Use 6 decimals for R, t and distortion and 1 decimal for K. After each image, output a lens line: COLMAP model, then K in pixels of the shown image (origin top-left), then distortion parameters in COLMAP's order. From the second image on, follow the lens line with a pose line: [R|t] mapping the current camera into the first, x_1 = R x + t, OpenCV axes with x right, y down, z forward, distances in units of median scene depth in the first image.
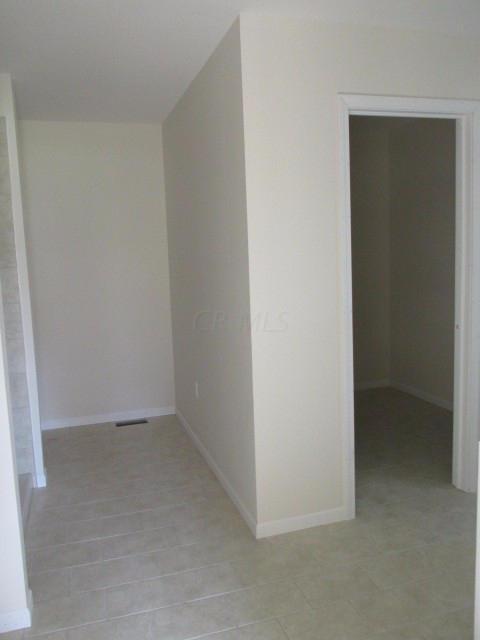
lens RADIAL K [[531.9, 0, 242.0], [0, 531.9, 320.3], [0, 0, 1]] dist [-0.033930, 0.018892]
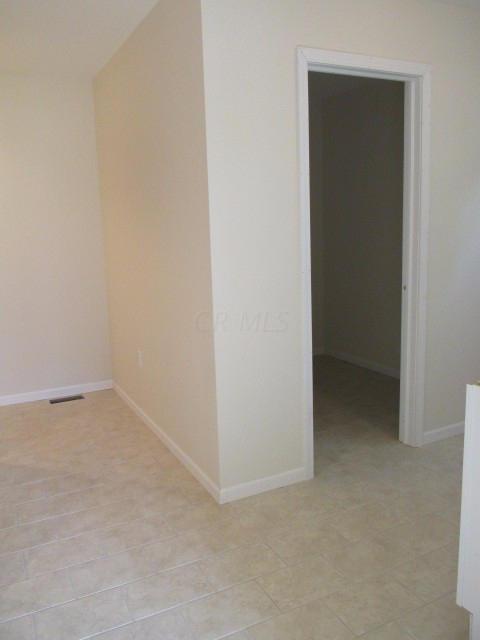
lens RADIAL K [[531.9, 0, 239.4], [0, 531.9, 320.2], [0, 0, 1]] dist [-0.033930, 0.018892]
pose [[0.986628, -0.022684, 0.161400, -0.089070], [0.016434, 0.999066, 0.039952, 0.032797], [-0.162155, -0.036766, 0.986080, 0.037601]]
